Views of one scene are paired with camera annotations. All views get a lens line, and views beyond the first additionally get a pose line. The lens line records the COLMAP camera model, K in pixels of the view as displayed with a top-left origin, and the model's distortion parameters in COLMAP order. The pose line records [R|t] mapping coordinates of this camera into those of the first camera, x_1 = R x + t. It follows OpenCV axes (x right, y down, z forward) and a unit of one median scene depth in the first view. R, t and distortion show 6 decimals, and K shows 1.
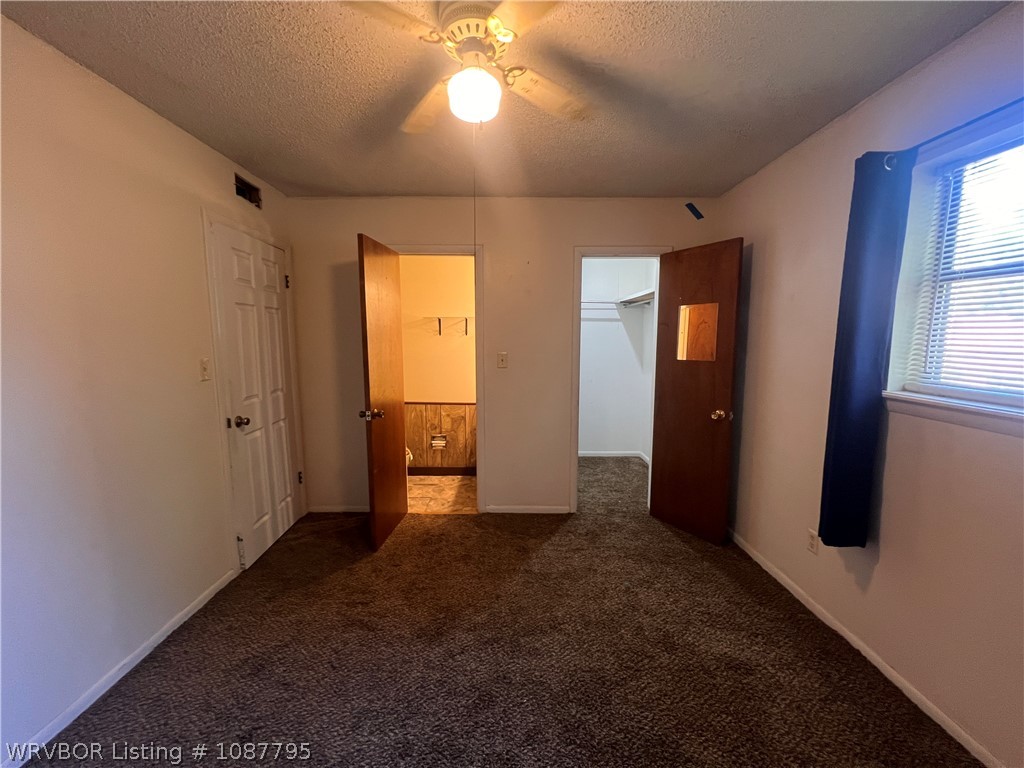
lens RADIAL K [[410.2, 0, 510.6], [0, 410.2, 384.7], [0, 0, 1]] dist [-0.002334, 0.000390]
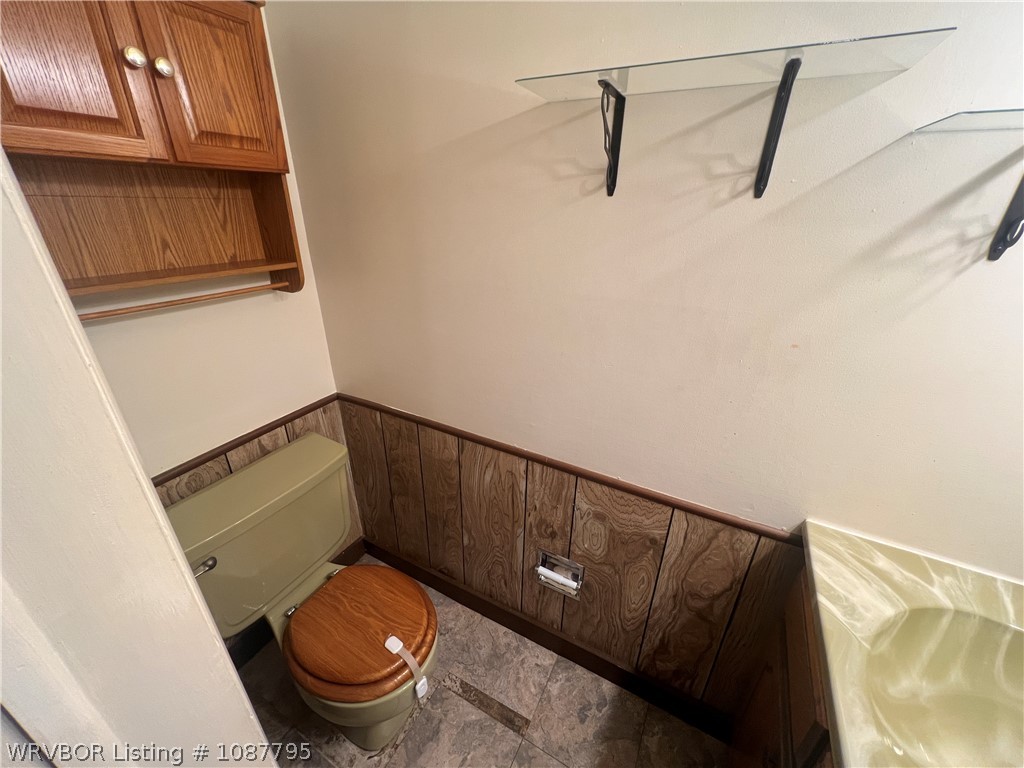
lens RADIAL K [[410.2, 0, 512.8], [0, 410.2, 382.9], [0, 0, 1]] dist [-0.002334, 0.000390]
pose [[0.886915, 0.206774, -0.413070, -0.109414], [-0.076522, 0.947632, 0.310062, -0.089297], [0.455551, -0.243390, 0.856291, 0.762199]]
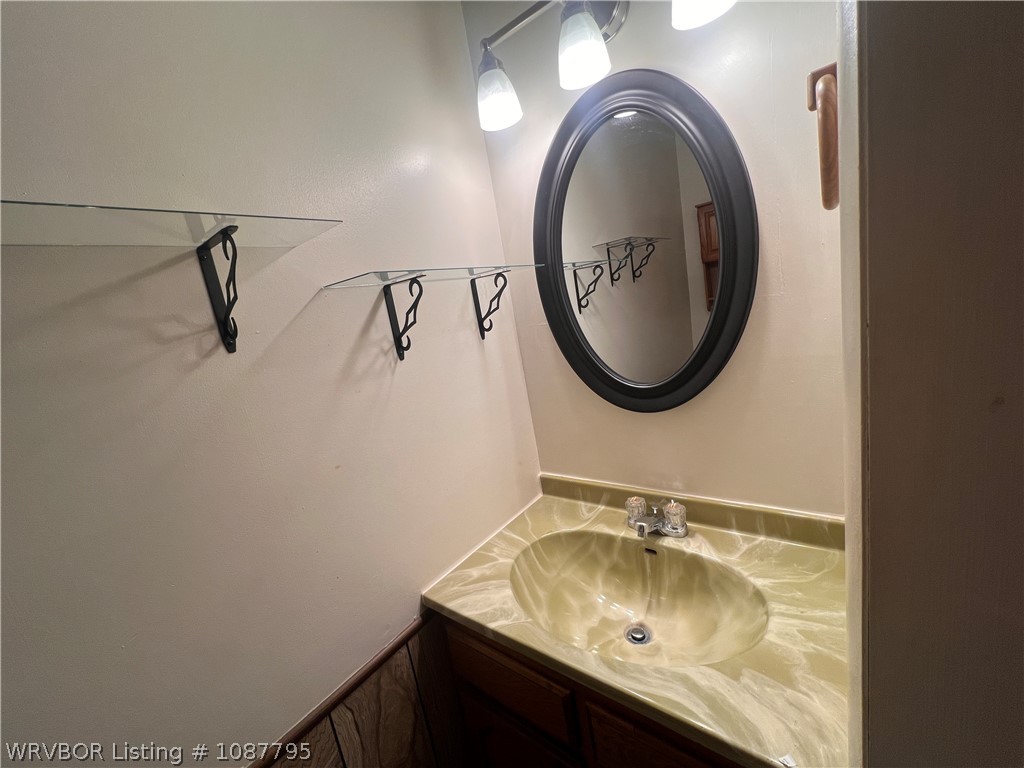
lens RADIAL K [[411.0, 0, 511.2], [0, 411.0, 382.8], [0, 0, 1]] dist [-0.001306, 0.000499]
pose [[0.597051, -0.238486, 0.765934, -0.168311], [0.256269, 0.961460, 0.099602, -0.094111], [-0.760169, 0.136817, 0.635157, 0.792138]]
